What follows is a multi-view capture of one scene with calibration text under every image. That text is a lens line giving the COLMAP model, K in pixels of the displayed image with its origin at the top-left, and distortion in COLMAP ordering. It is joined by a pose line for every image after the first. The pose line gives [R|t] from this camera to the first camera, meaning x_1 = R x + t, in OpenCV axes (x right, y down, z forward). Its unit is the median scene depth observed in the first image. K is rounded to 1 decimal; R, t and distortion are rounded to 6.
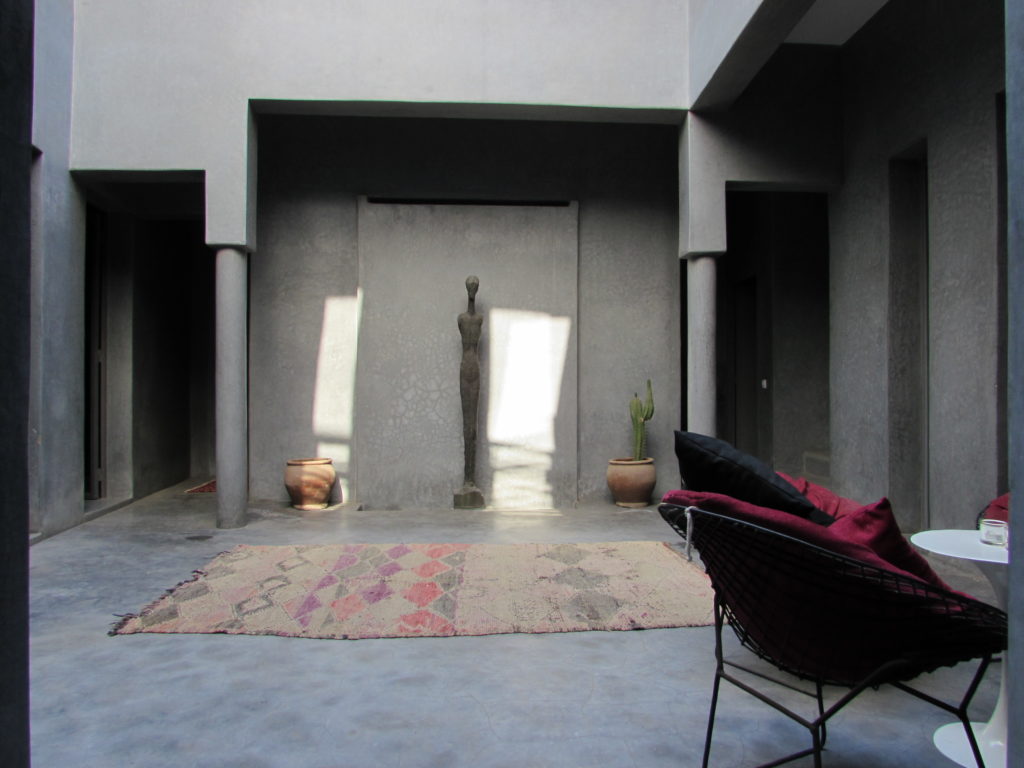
lens RADIAL K [[722.4, 0, 515.1], [0, 722.4, 385.1], [0, 0, 1]] dist [-0.042148, 0.019709]
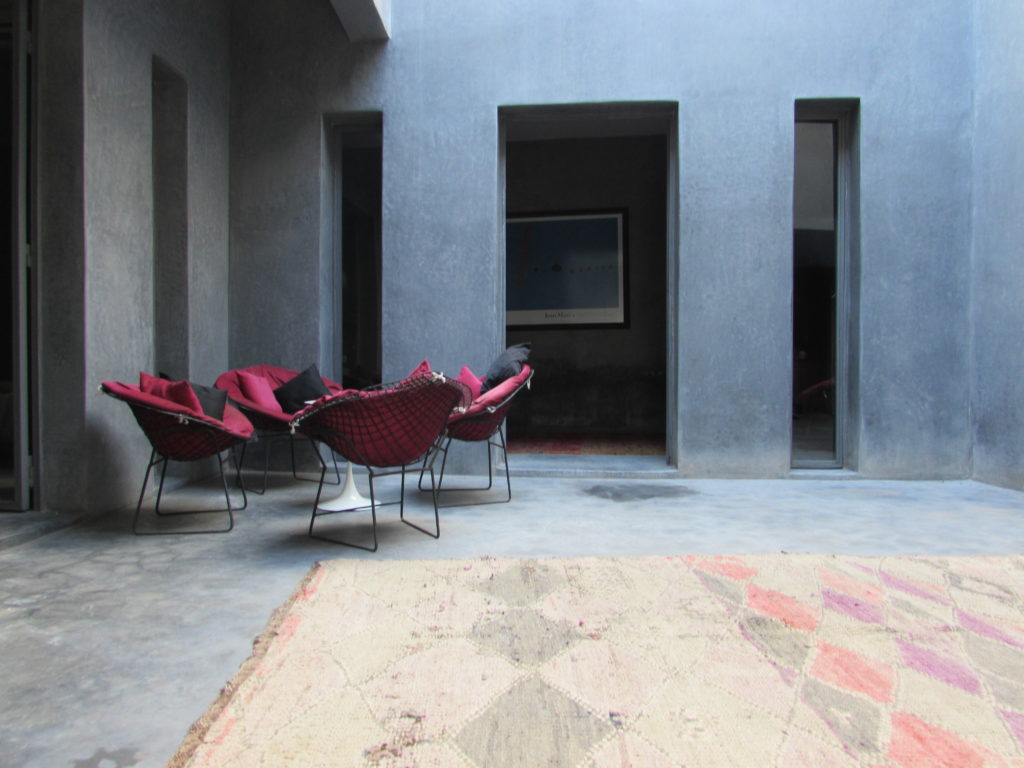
lens RADIAL K [[722.4, 0, 515.5], [0, 722.4, 384.4], [0, 0, 1]] dist [-0.042148, 0.019709]
pose [[-0.999481, -0.002874, 0.032093, 0.058170], [-0.002505, 0.999930, 0.011546, 0.056717], [-0.032124, 0.011459, -0.999418, 1.103638]]
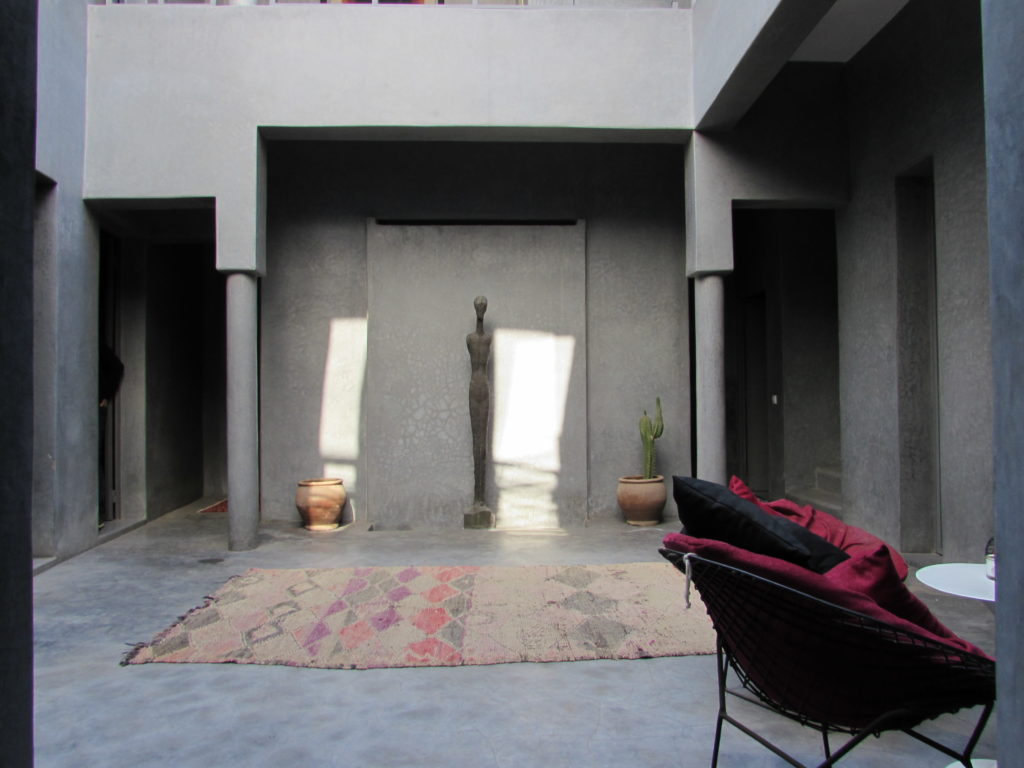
lens RADIAL K [[722.4, 0, 514.2], [0, 722.4, 384.6], [0, 0, 1]] dist [-0.042148, 0.019709]
pose [[0.999778, -0.009636, -0.018735, 0.006139], [0.009379, 0.999862, -0.013746, -0.015714], [0.018865, 0.013567, 0.999730, -0.003123]]
